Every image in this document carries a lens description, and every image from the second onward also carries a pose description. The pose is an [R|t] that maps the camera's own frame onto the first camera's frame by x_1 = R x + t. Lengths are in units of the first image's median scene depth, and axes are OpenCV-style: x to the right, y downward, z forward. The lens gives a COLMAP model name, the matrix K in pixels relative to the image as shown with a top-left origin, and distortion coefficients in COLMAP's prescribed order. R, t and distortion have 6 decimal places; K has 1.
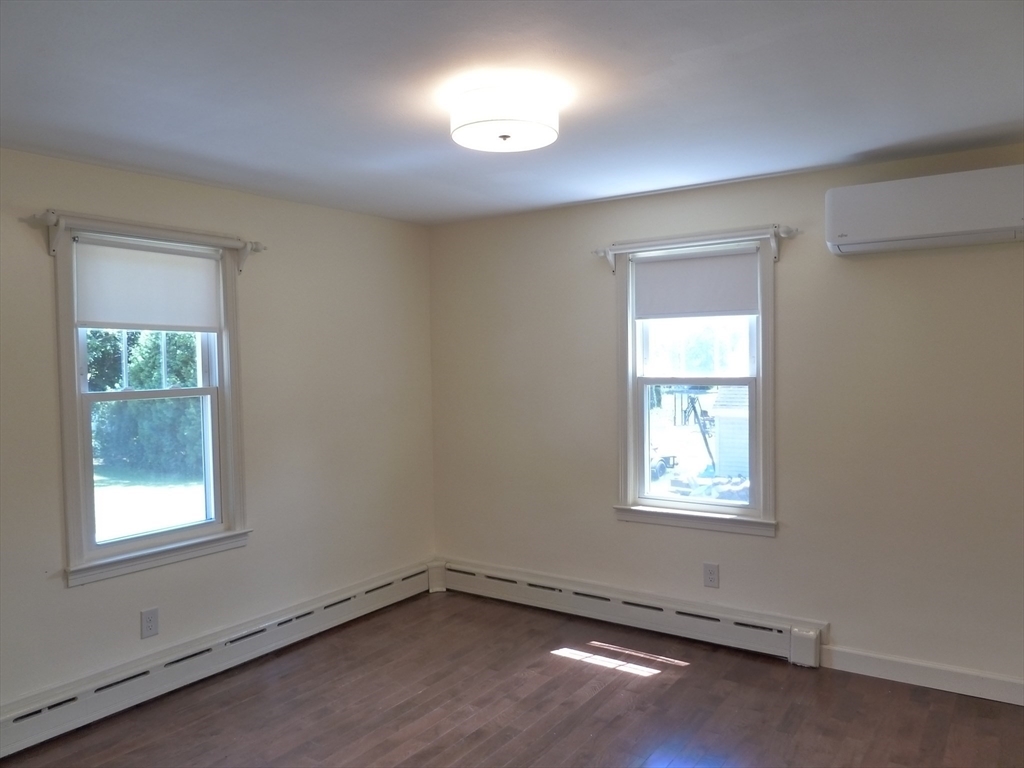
lens RADIAL K [[764.2, 0, 516.4], [0, 764.2, 386.2], [0, 0, 1]] dist [-0.033115, -0.000700]
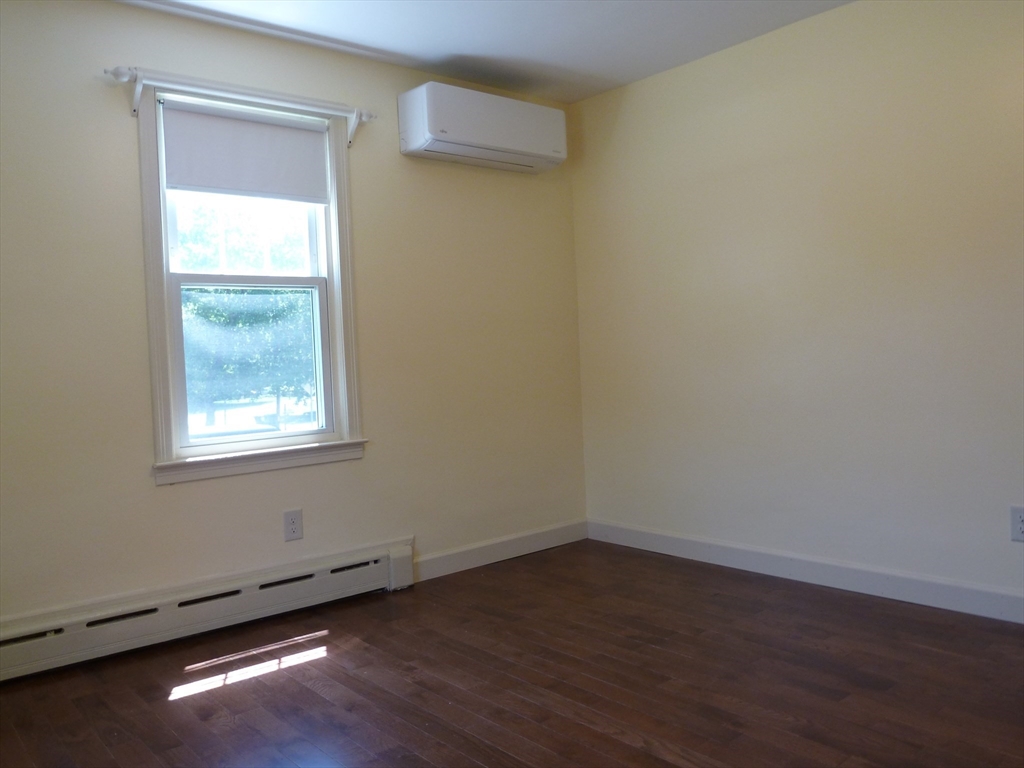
lens RADIAL K [[790.8, 0, 523.2], [0, 790.8, 380.7], [0, 0, 1]] dist [-0.003712, -0.003886]
pose [[0.279690, -0.029847, 0.959626, -0.498869], [0.077805, 0.996934, 0.008331, 0.117477], [-0.956932, 0.072334, 0.281155, 0.562528]]
